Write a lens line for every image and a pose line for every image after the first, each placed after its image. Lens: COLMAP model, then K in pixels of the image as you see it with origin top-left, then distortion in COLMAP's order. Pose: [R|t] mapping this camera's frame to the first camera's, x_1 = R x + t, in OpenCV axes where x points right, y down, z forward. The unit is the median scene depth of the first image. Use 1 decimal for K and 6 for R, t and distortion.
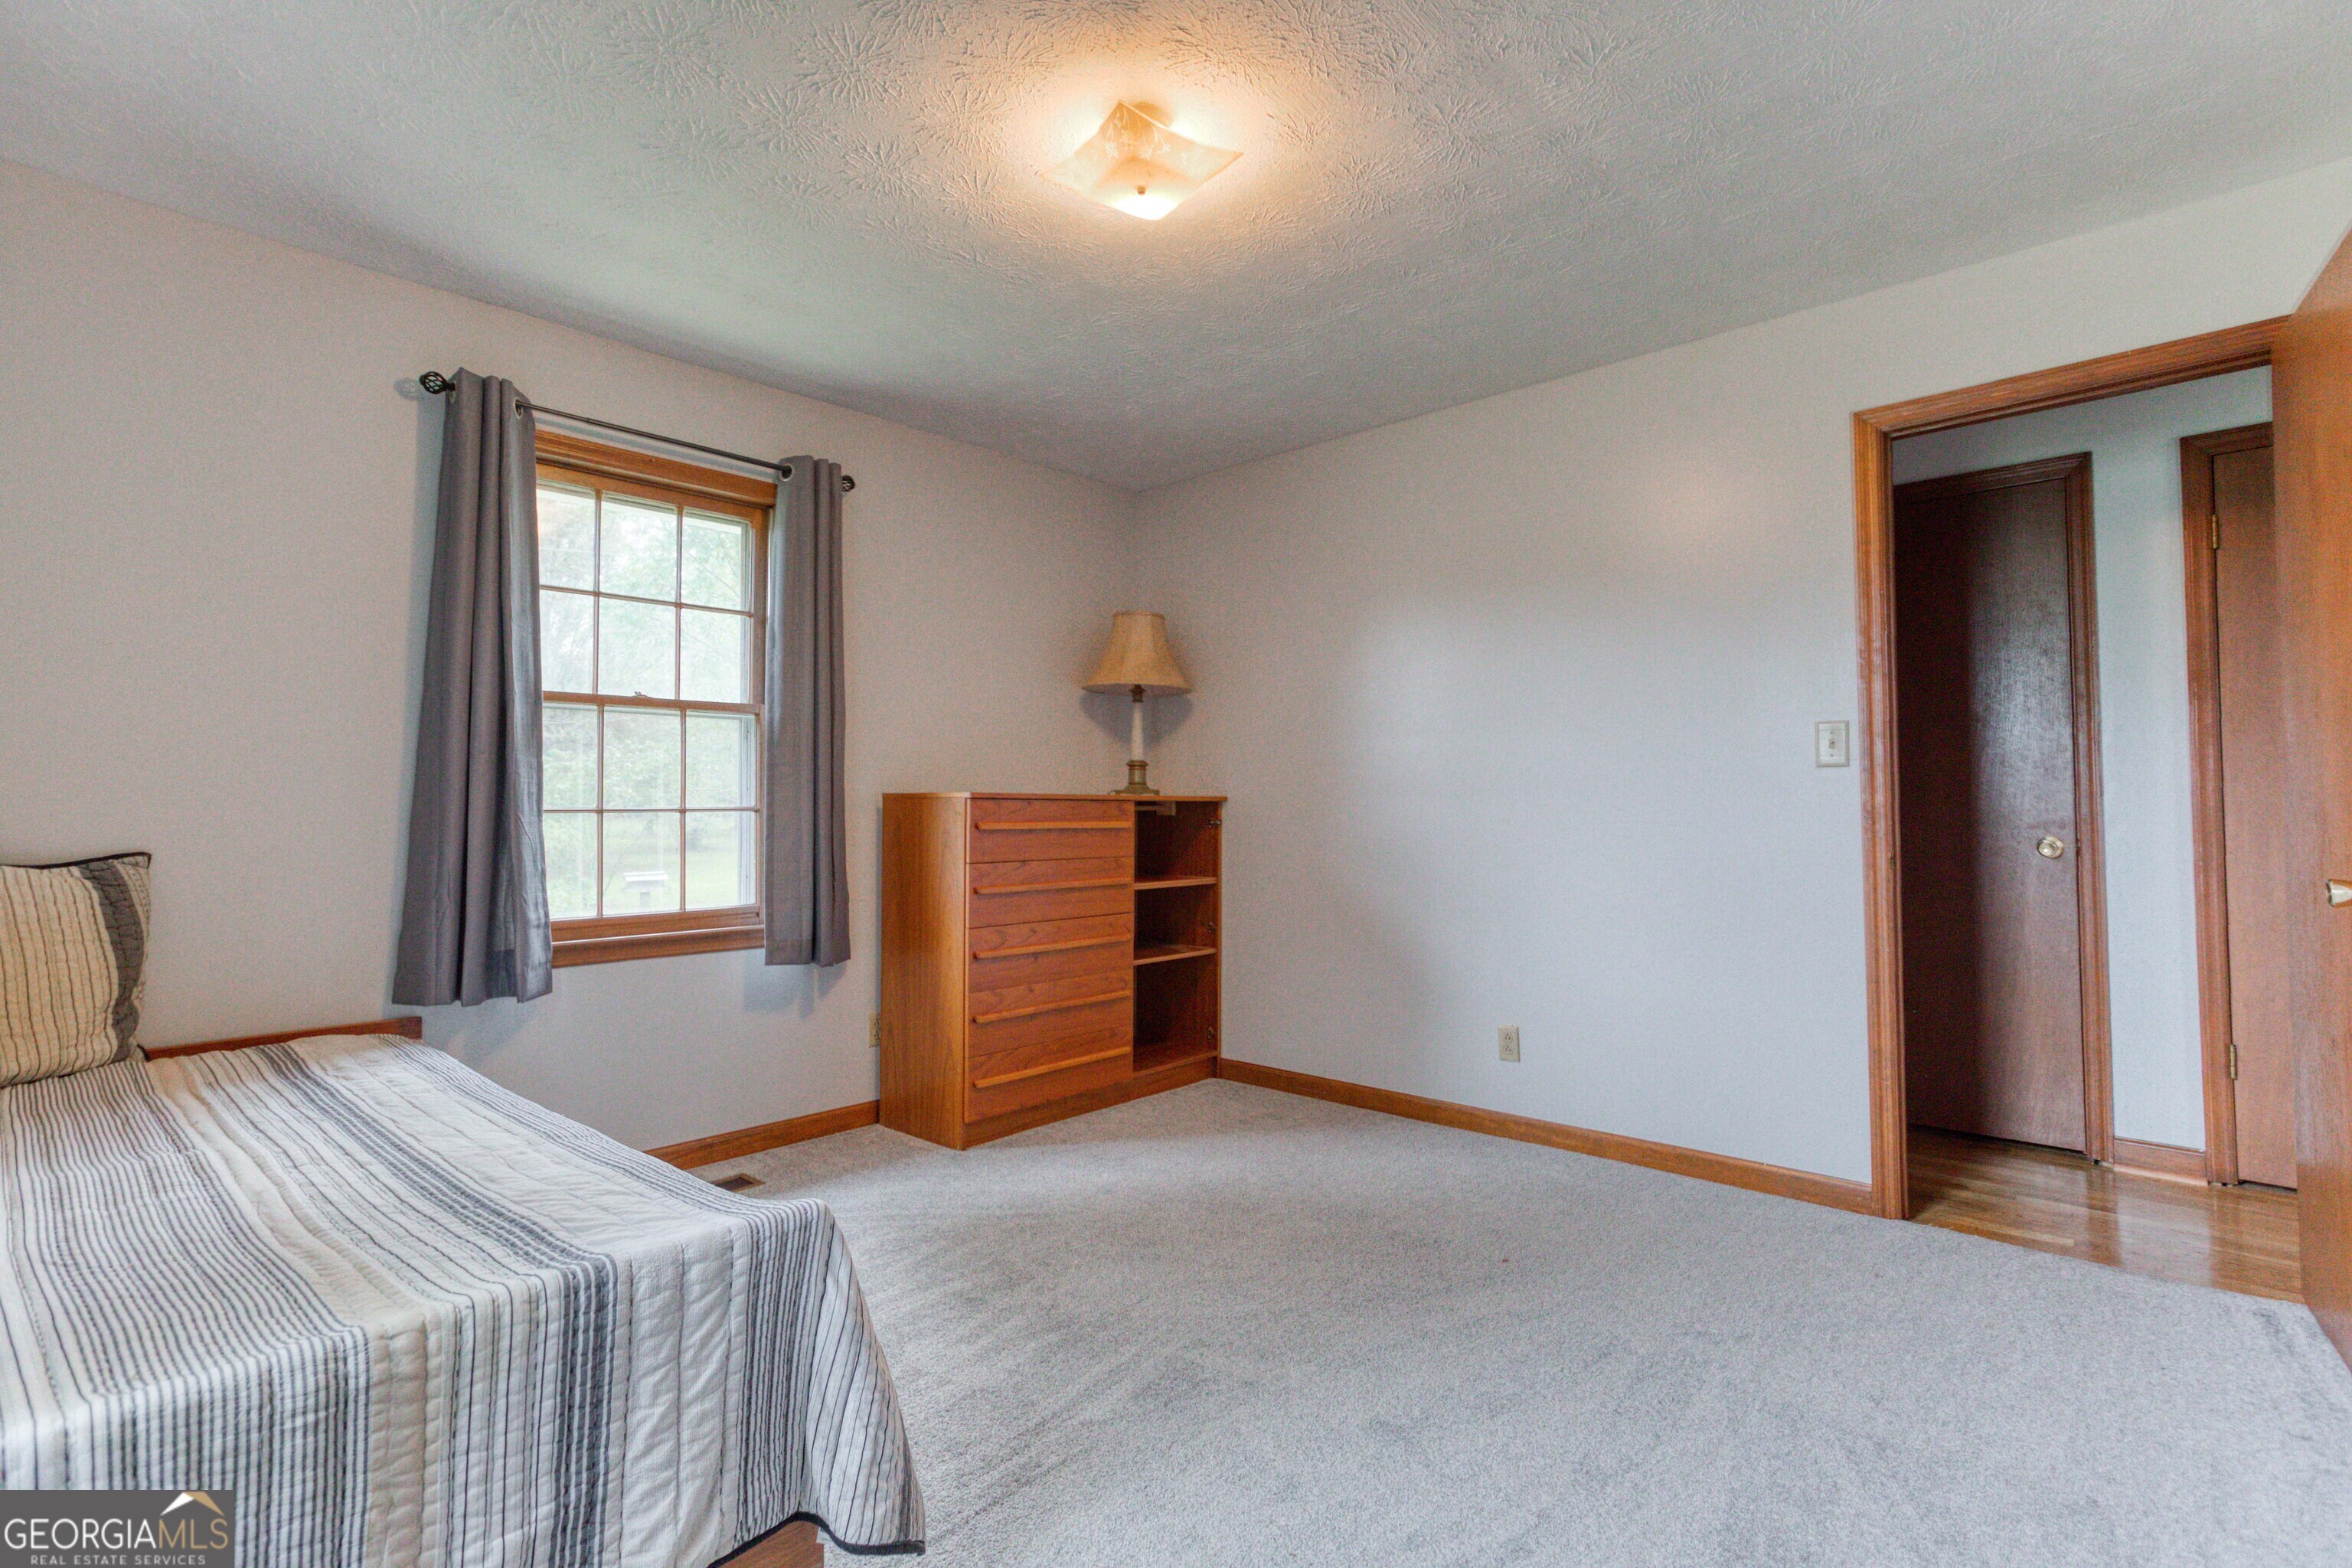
lens RADIAL K [[1097.1, 0, 1176.0], [0, 1097.1, 784.0], [0, 0, 1]] dist [0.001407, 0.000285]
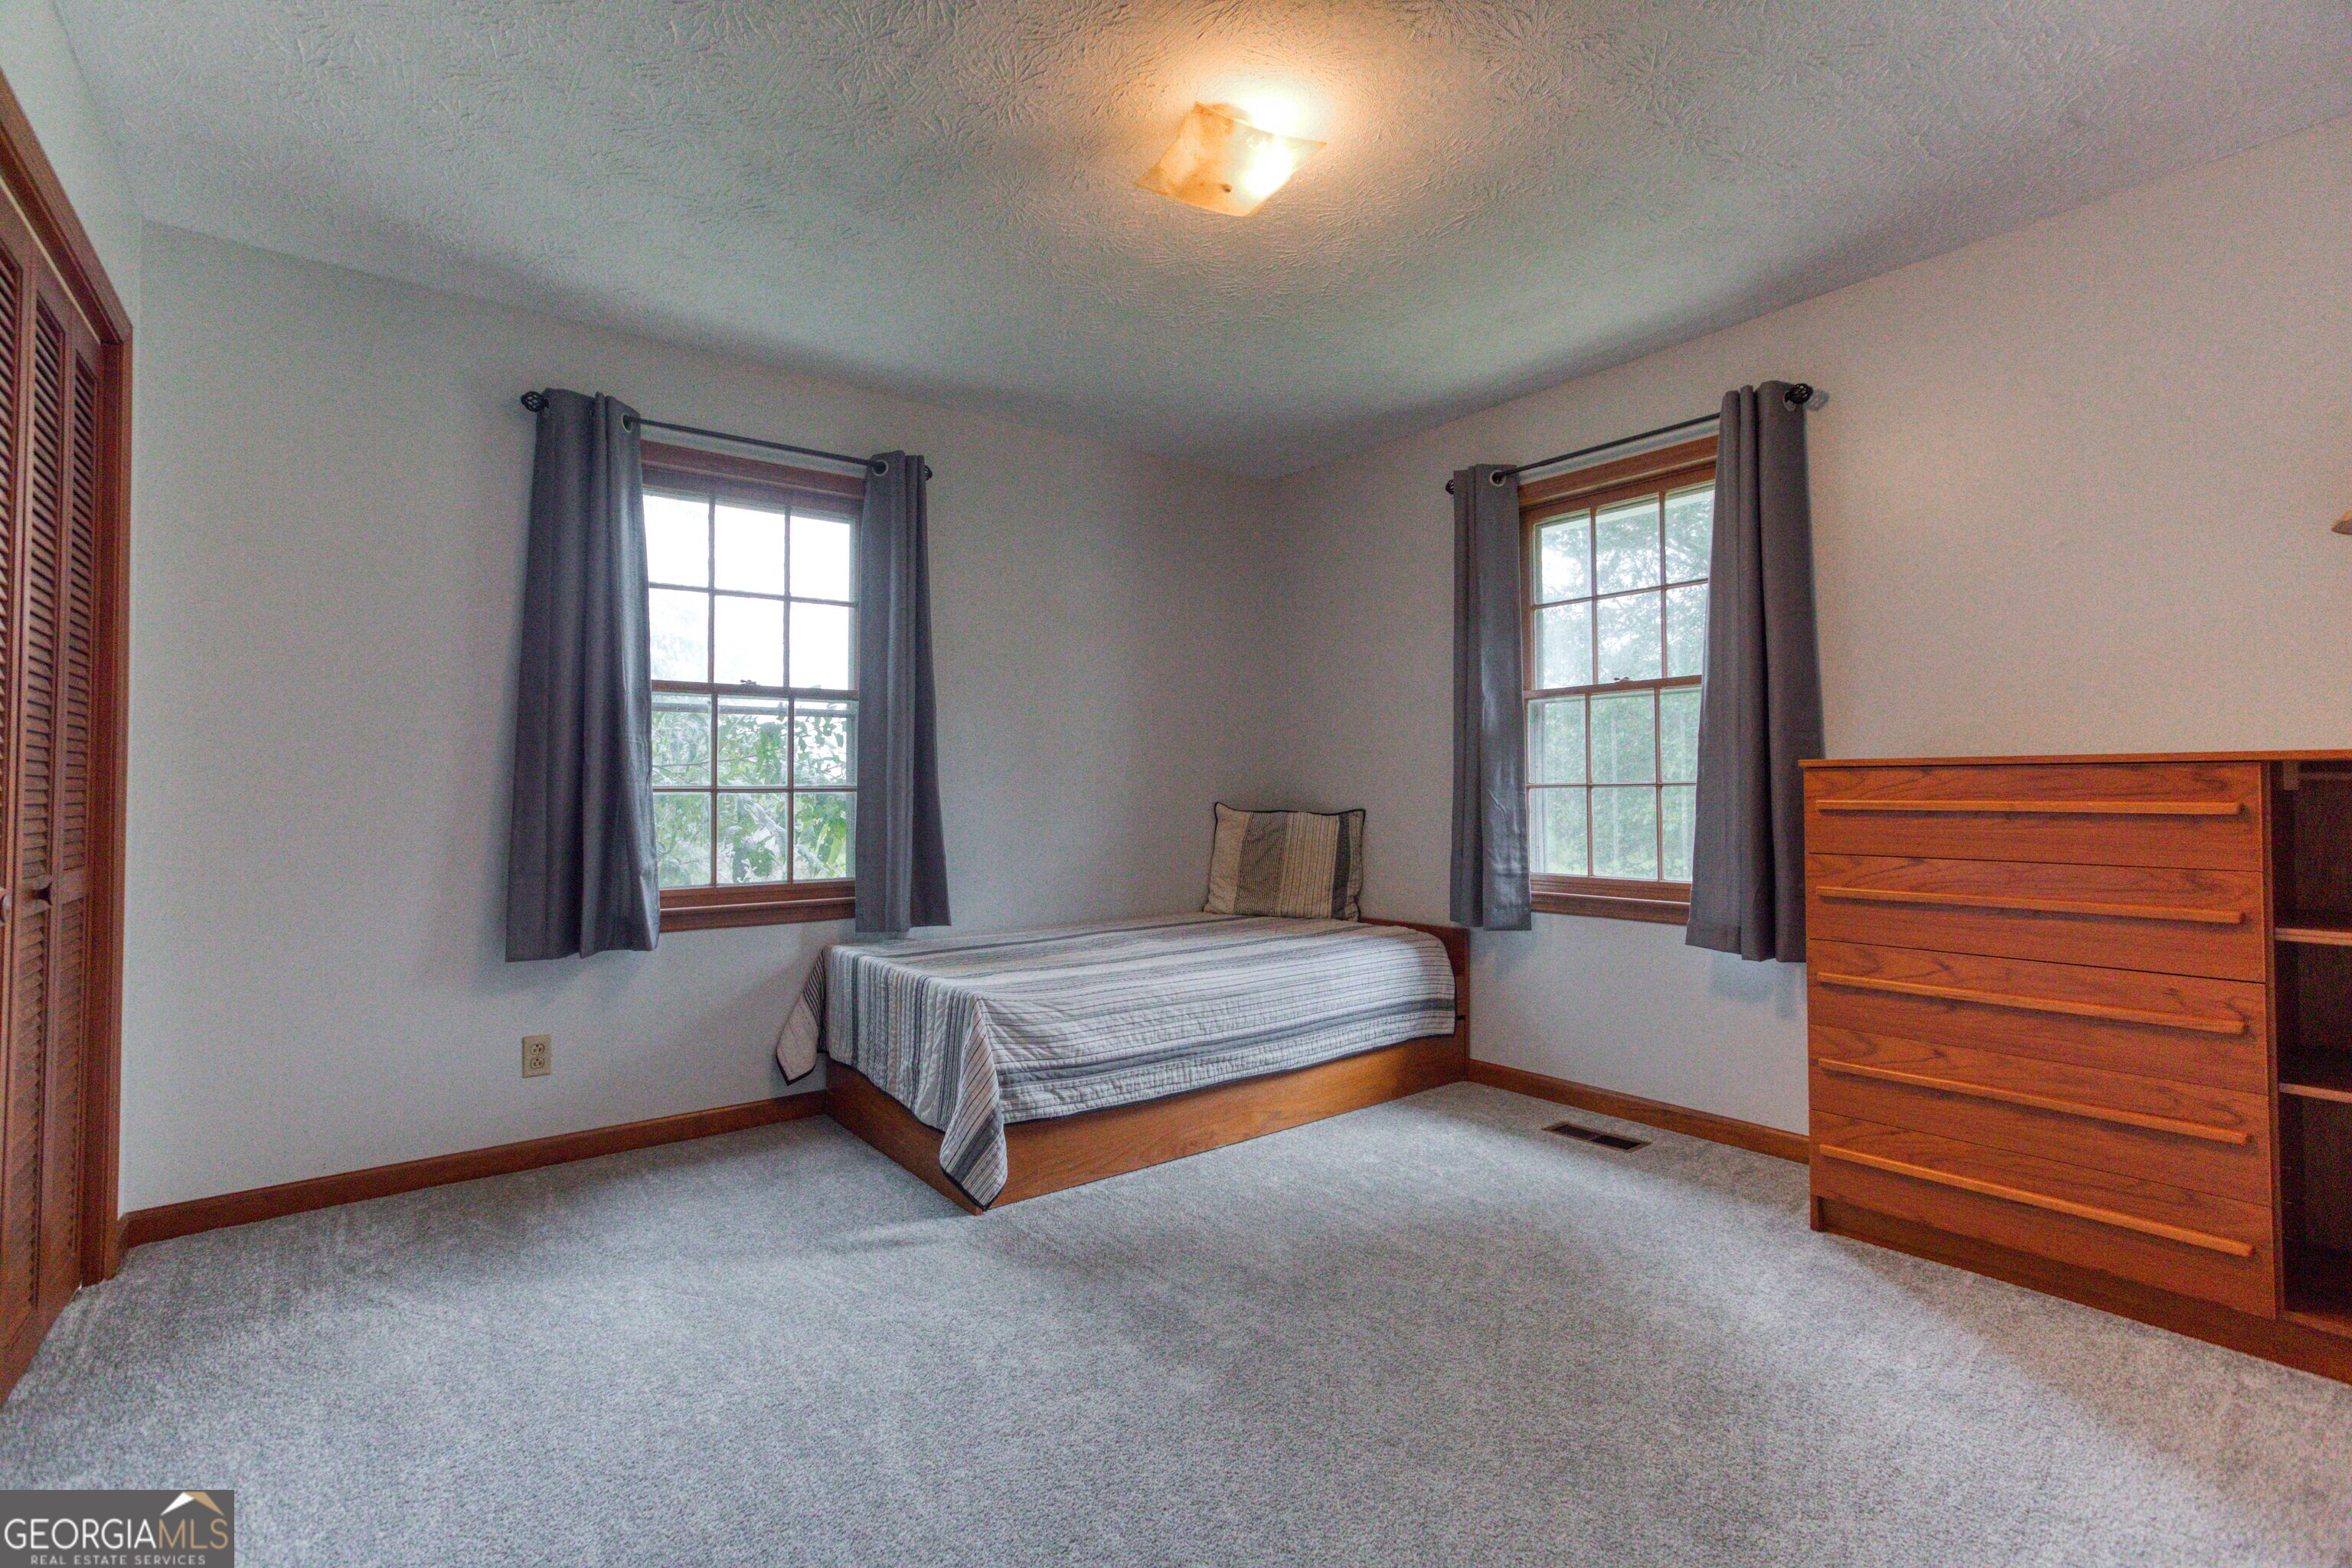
lens RADIAL K [[1097.1, 0, 1176.0], [0, 1097.1, 784.0], [0, 0, 1]] dist [0.001407, 0.000285]
pose [[-0.185235, -0.001010, -0.982694, 0.627349], [0.033368, 0.999416, -0.007317, 0.015065], [0.982128, -0.034146, -0.185093, 0.704640]]
